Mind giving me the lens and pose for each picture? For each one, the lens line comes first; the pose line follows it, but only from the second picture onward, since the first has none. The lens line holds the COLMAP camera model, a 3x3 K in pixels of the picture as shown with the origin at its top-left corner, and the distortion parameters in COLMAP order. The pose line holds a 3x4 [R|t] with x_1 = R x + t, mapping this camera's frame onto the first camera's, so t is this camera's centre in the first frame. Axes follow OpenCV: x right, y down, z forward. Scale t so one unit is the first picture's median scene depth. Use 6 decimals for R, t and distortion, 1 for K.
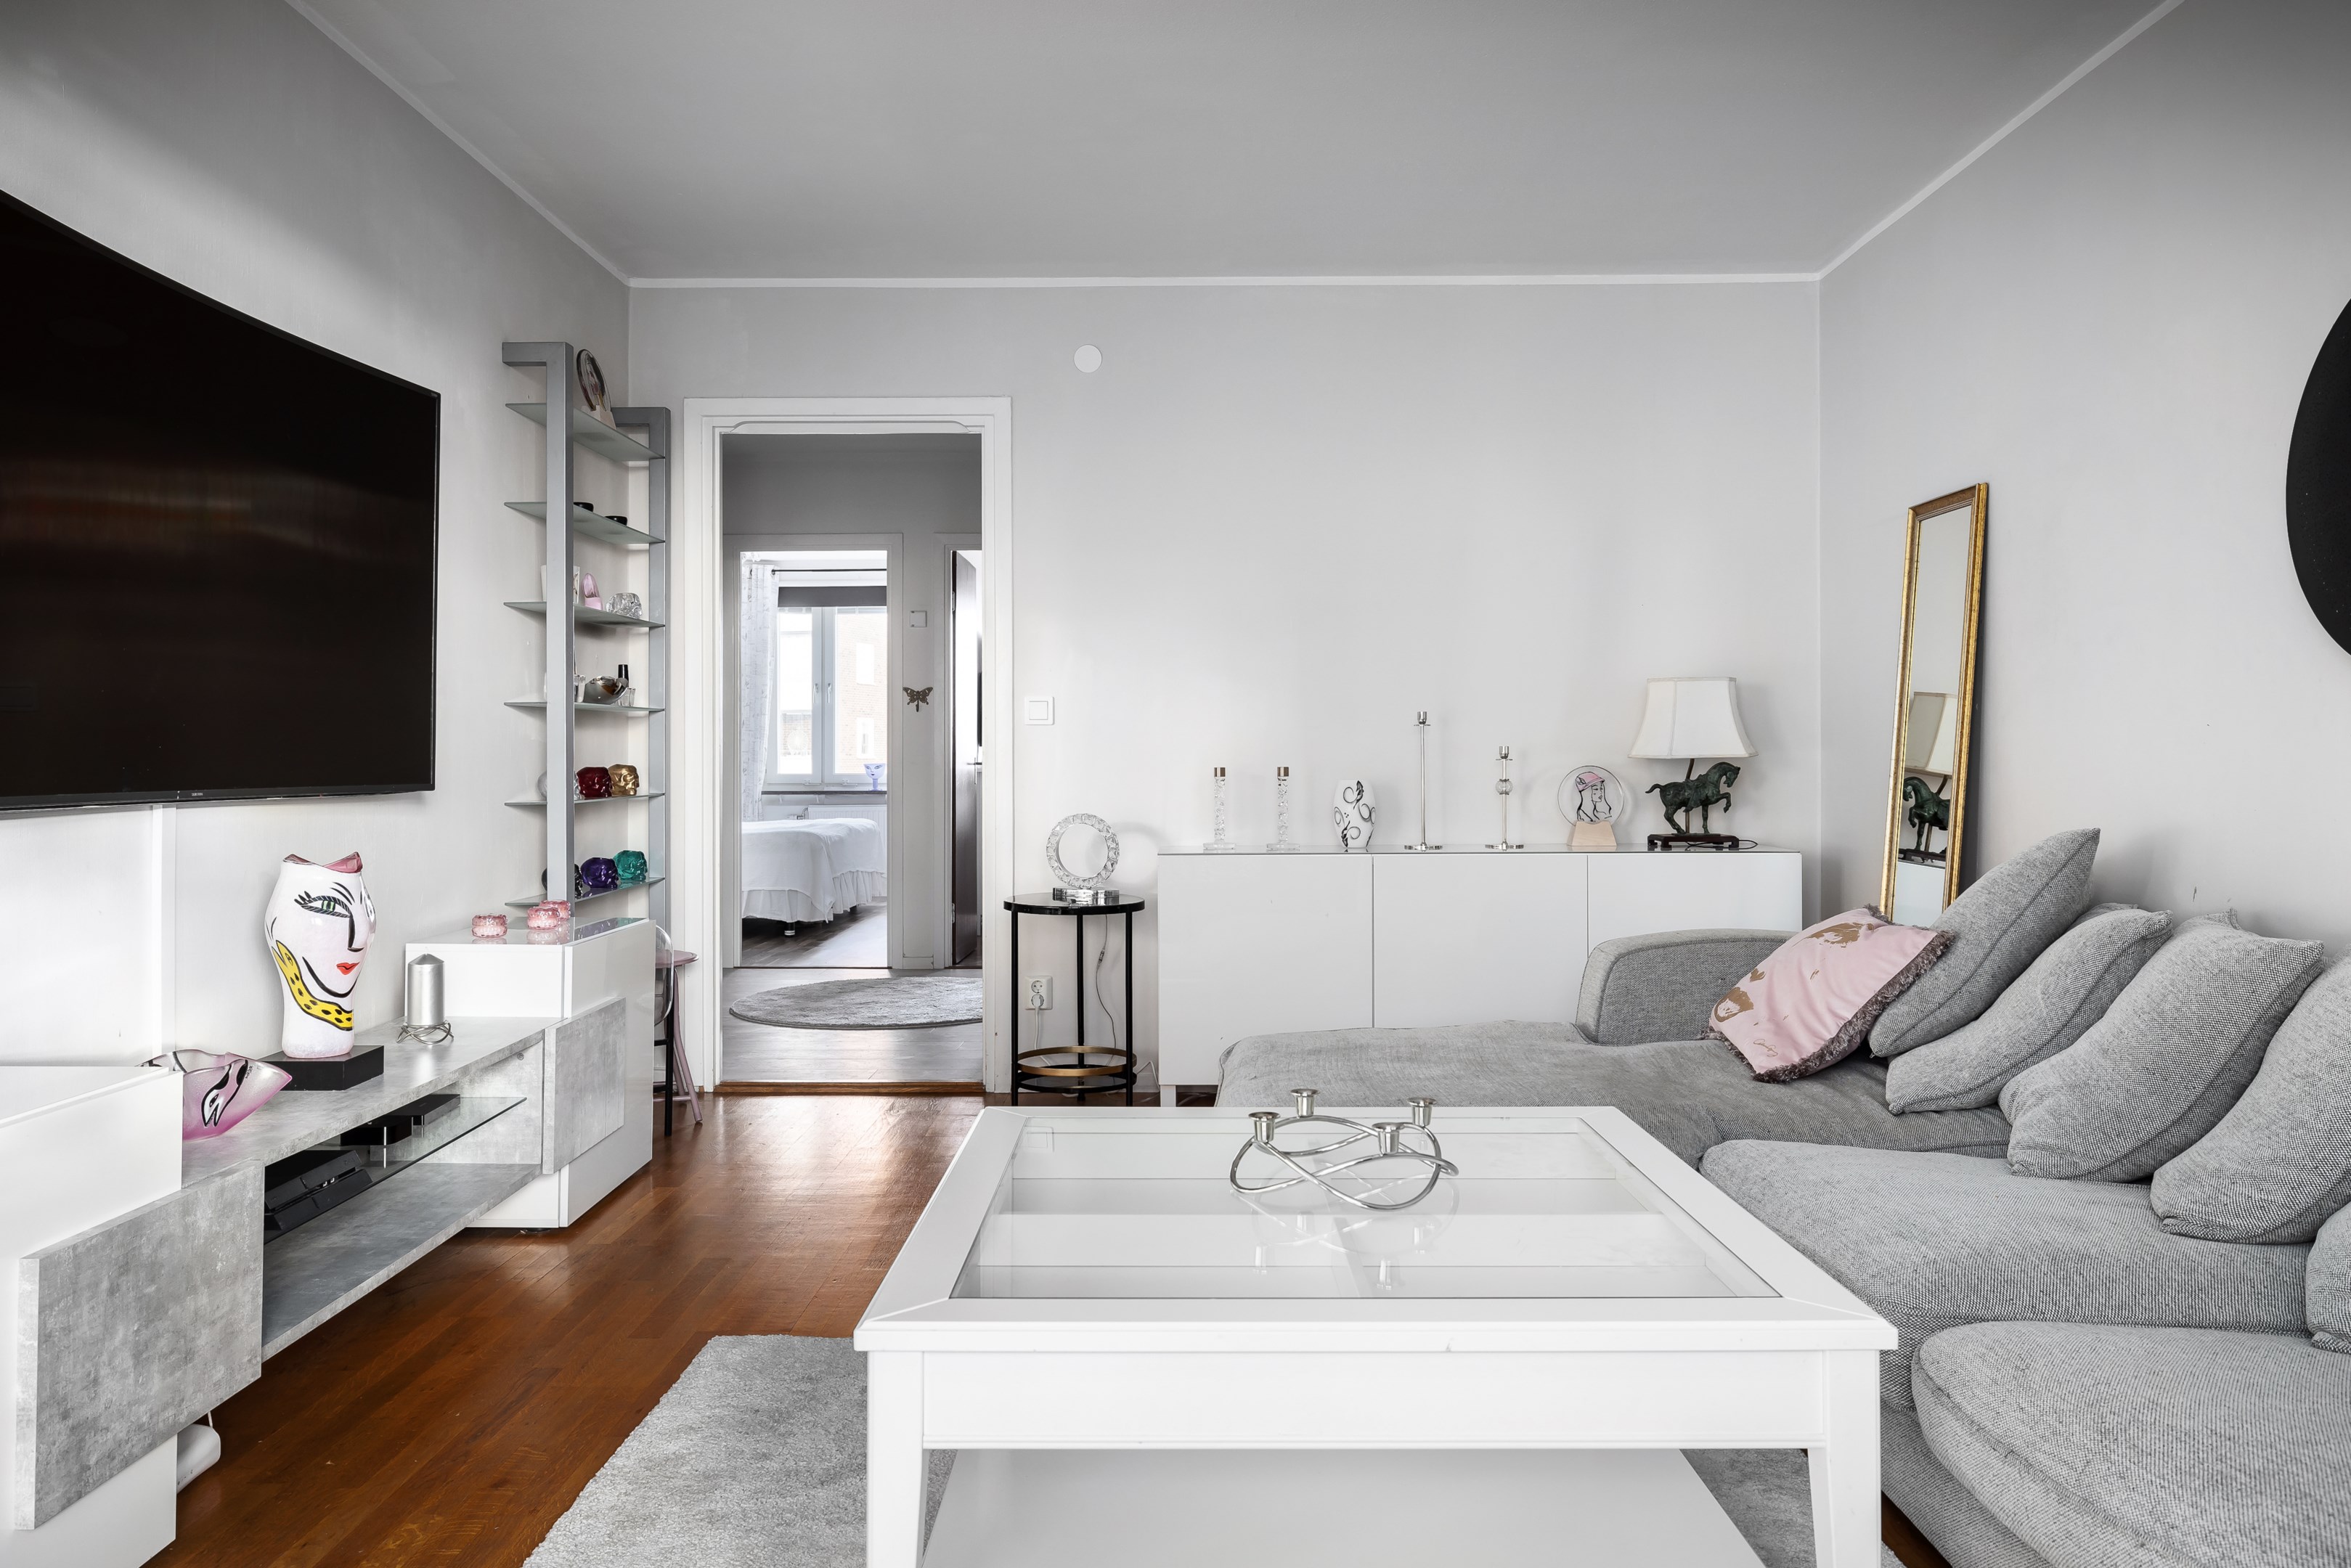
lens RADIAL K [[1674.2, 0, 1158.9], [0, 1674.2, 777.0], [0, 0, 1]] dist [0.009023, 0.004177]
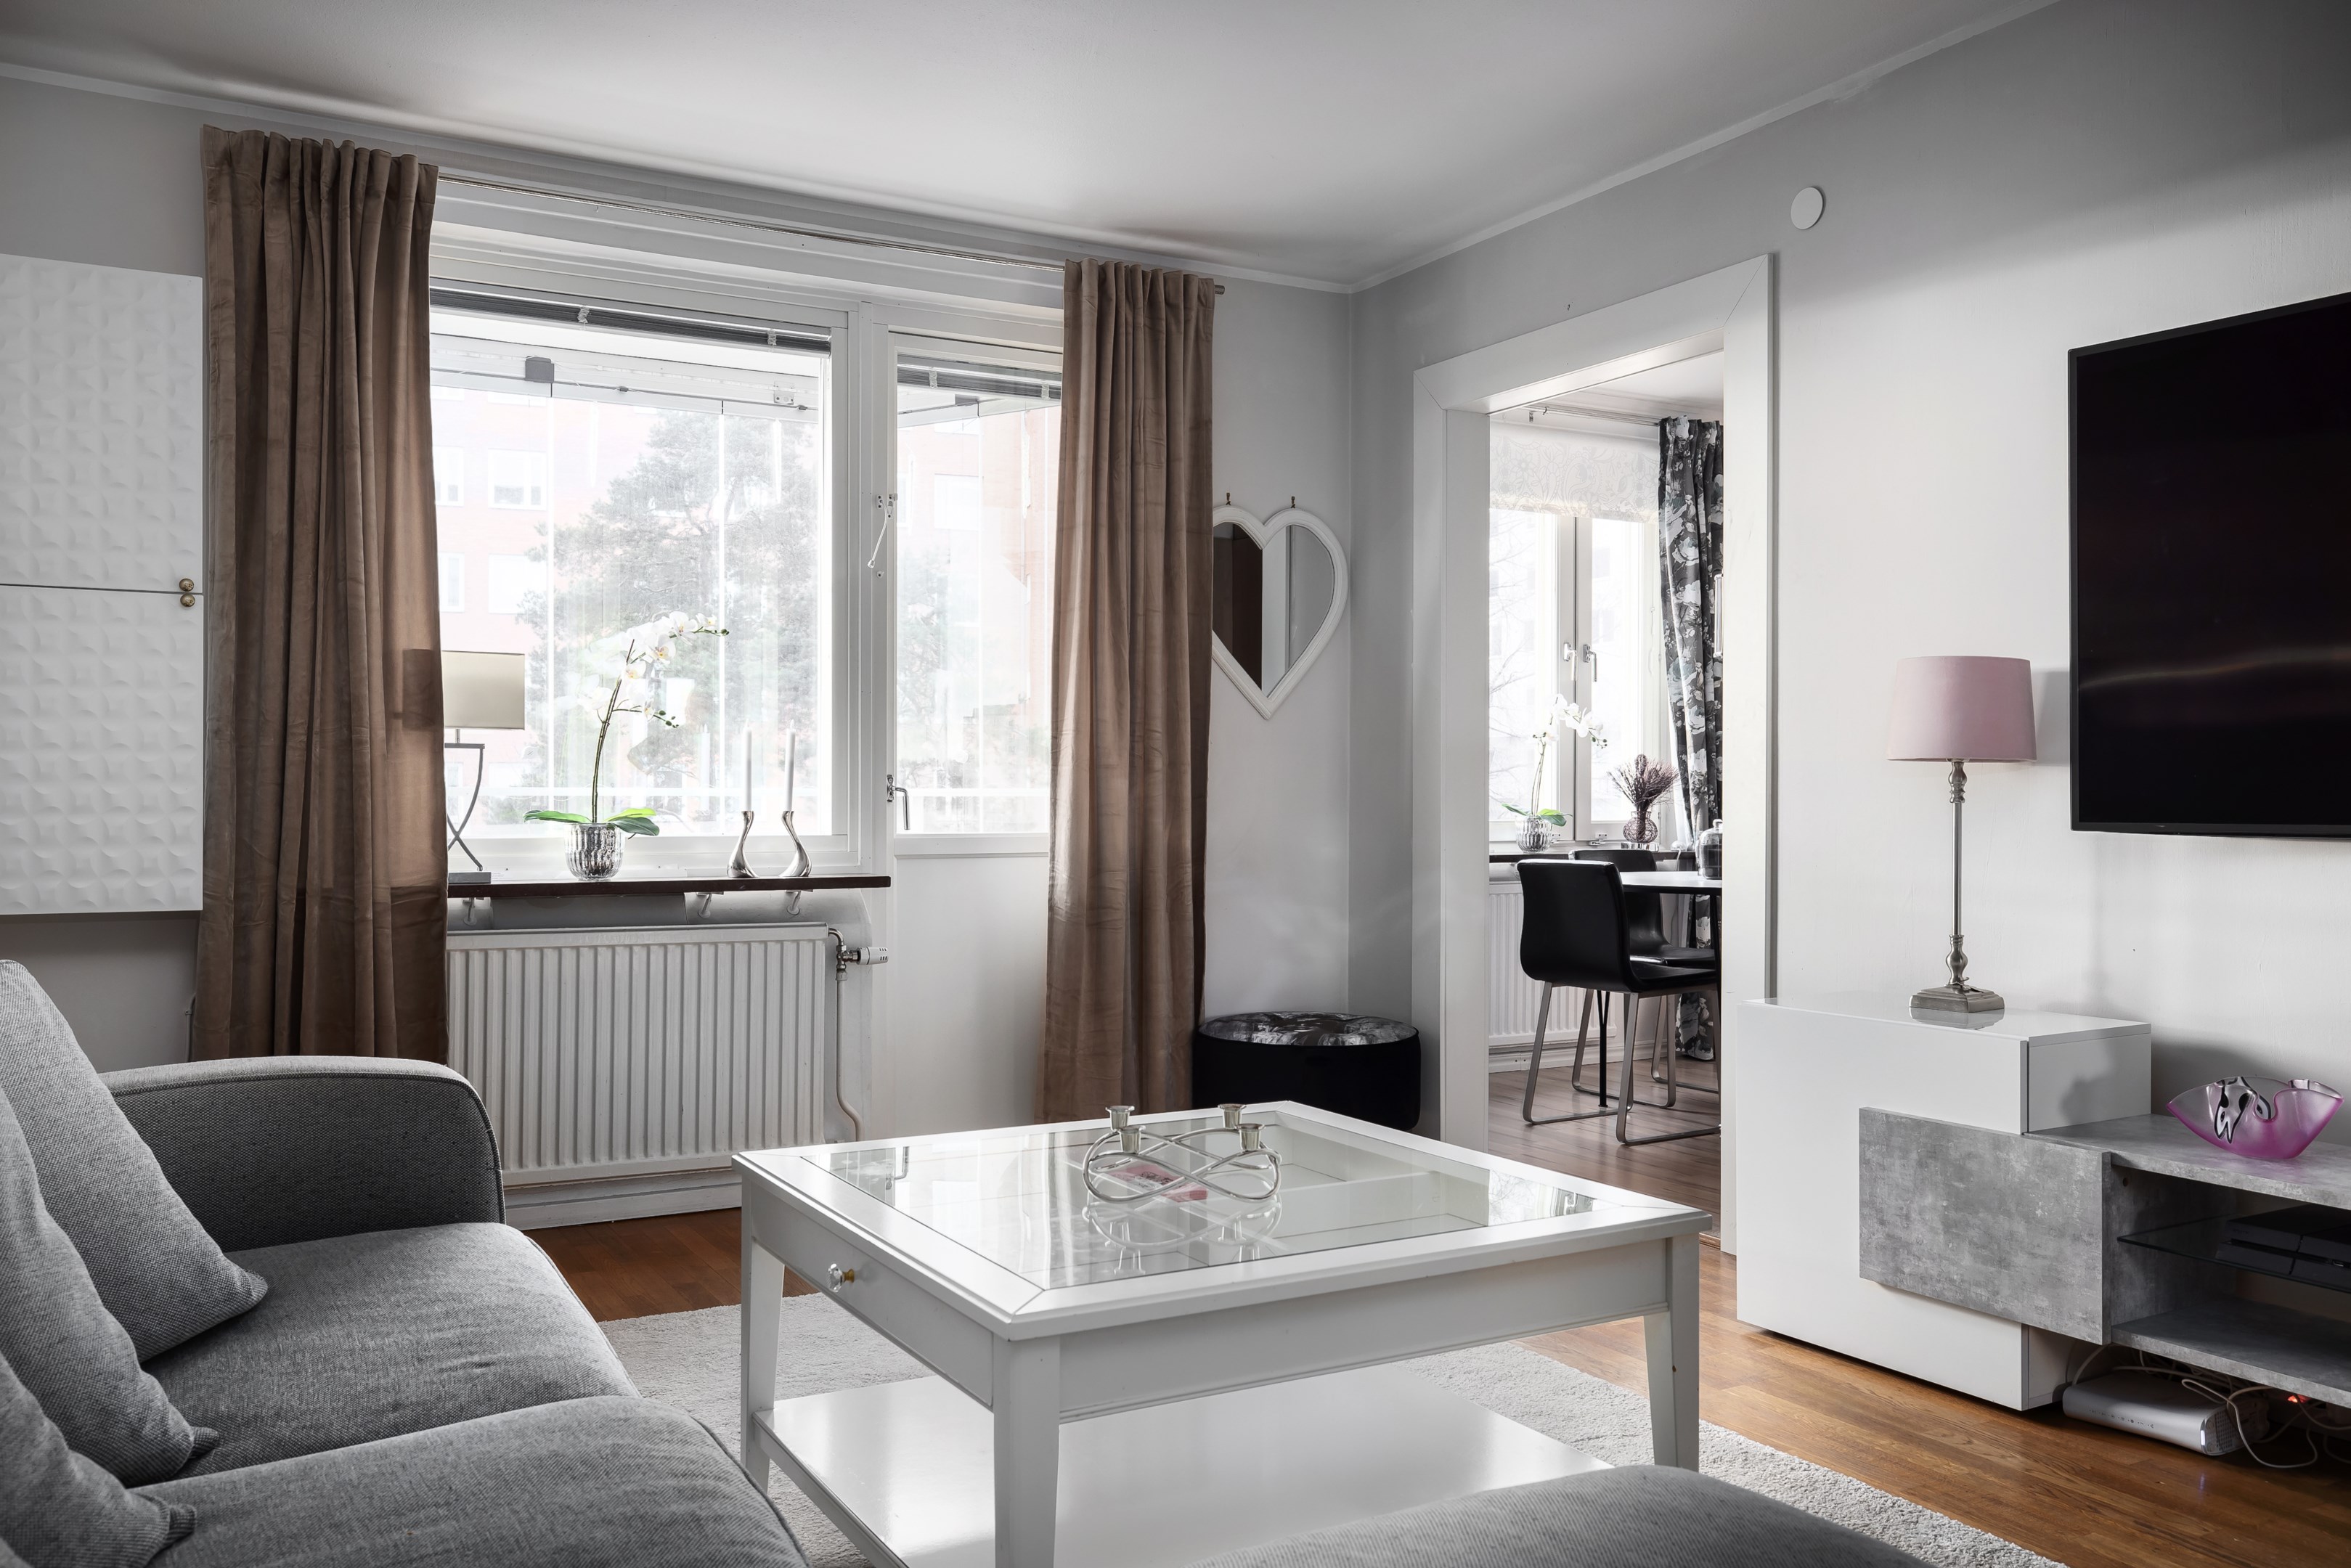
lens RADIAL K [[1837.1, 0, 1167.6], [0, 1837.1, 794.2], [0, 0, 1]] dist [-0.006658, 0.012055]
pose [[-0.863542, -0.007037, -0.504227, 0.690804], [-0.011654, 0.999914, 0.006002, -0.011762], [0.504142, 0.011059, -0.863550, 1.926499]]
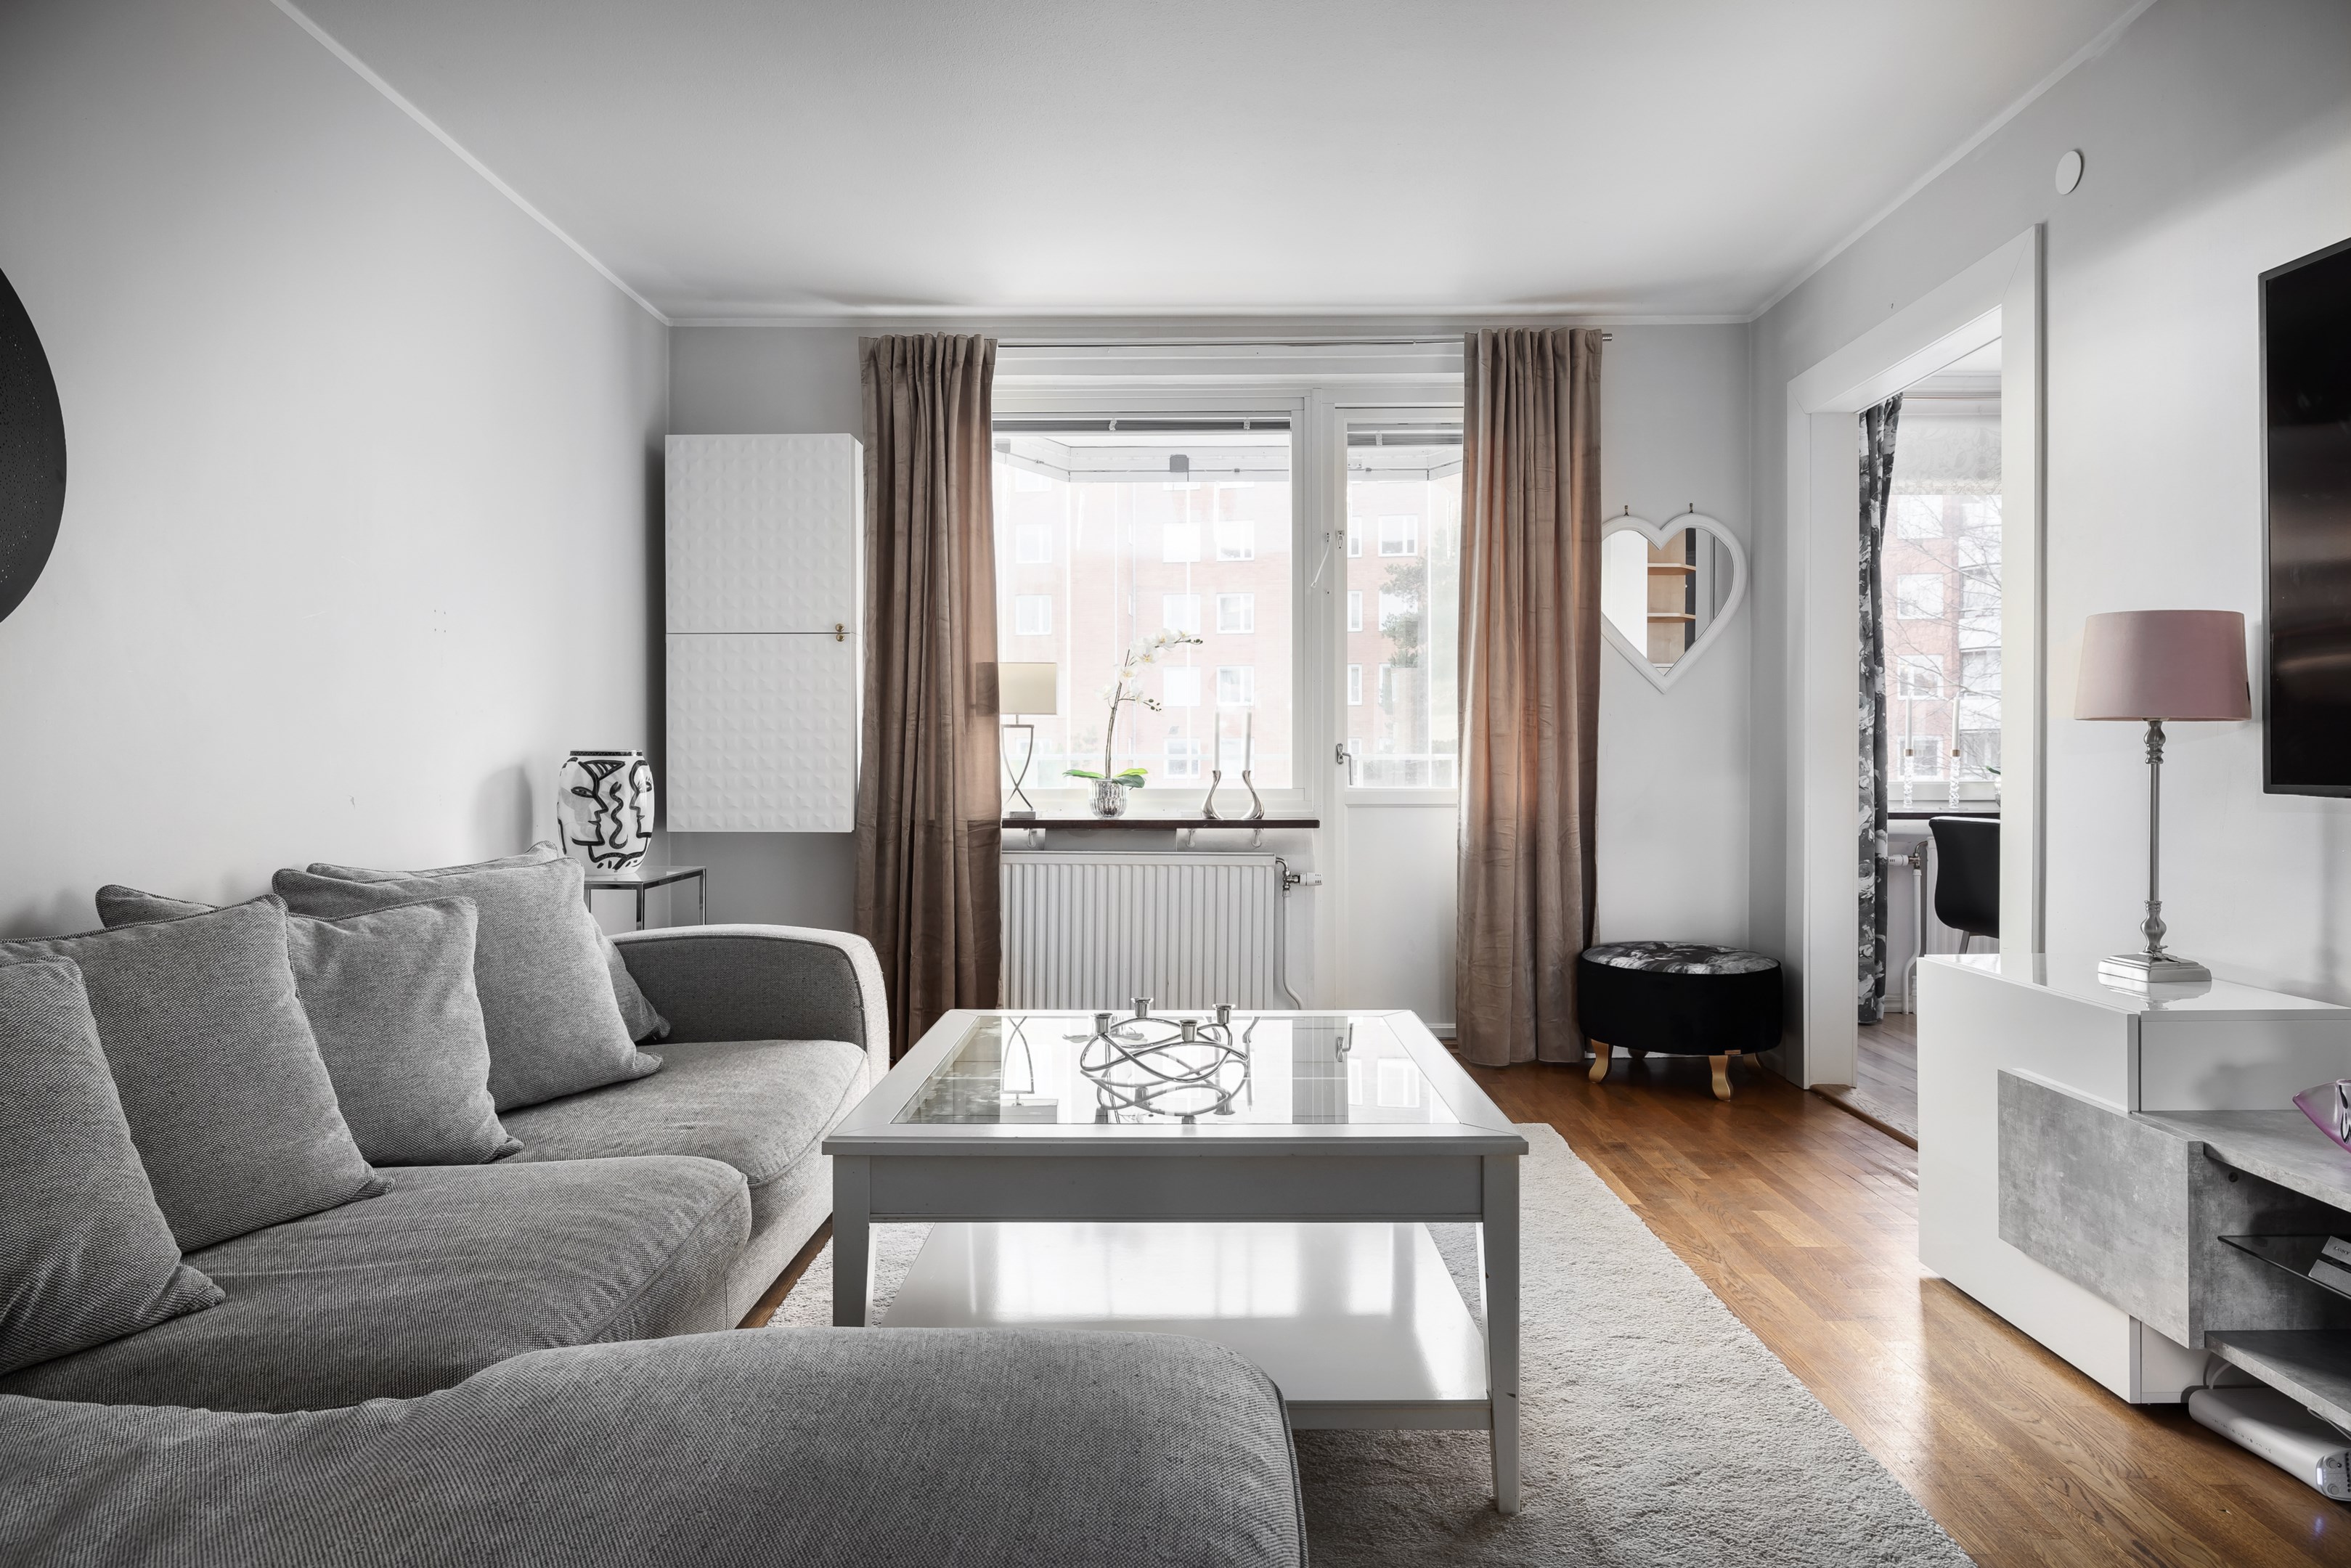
lens RADIAL K [[1368.9, 0, 1178.8], [0, 1368.9, 759.2], [0, 0, 1]] dist [-0.013733, 0.006142]
pose [[-0.999947, -0.004792, -0.009126, 0.108920], [-0.004885, 0.999935, 0.010272, -0.014123], [0.009076, 0.010316, -0.999906, 2.026833]]
